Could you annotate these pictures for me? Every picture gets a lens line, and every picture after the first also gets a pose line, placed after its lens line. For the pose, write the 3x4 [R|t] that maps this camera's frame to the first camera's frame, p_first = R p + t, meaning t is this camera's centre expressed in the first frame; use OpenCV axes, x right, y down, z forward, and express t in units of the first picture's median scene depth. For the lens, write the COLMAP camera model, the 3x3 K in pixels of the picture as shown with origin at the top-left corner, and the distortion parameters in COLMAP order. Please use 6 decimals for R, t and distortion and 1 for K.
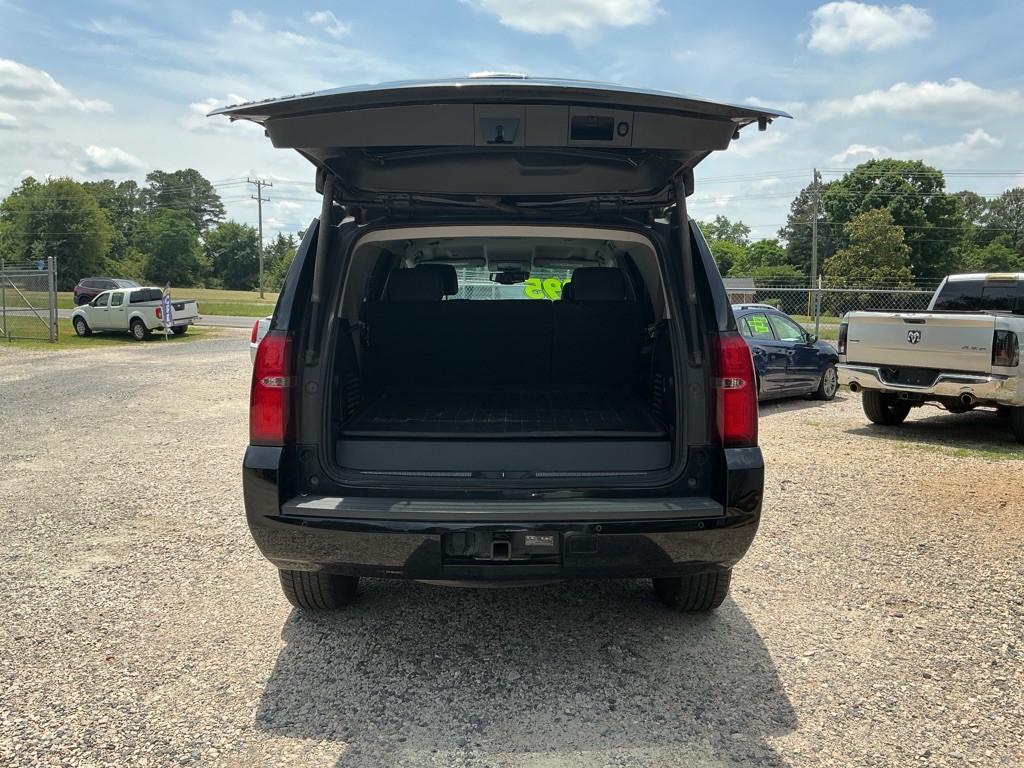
lens RADIAL K [[838.3, 0, 505.8], [0, 838.3, 385.2], [0, 0, 1]] dist [0.047931, -0.092486]
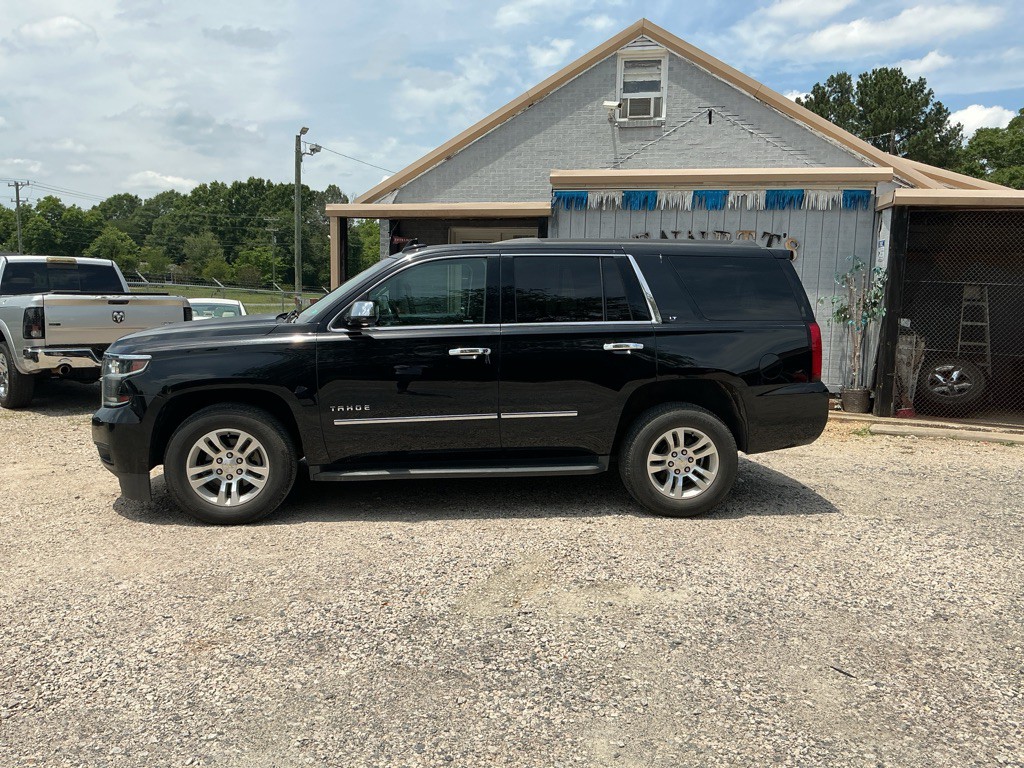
lens RADIAL K [[838.3, 0, 511.7], [0, 838.3, 385.8], [0, 0, 1]] dist [0.047931, -0.092486]
pose [[-0.110272, -0.131882, 0.985113, -1.625374], [0.087502, 0.986021, 0.141799, -0.191552], [-0.990042, 0.101835, -0.097191, 1.456877]]
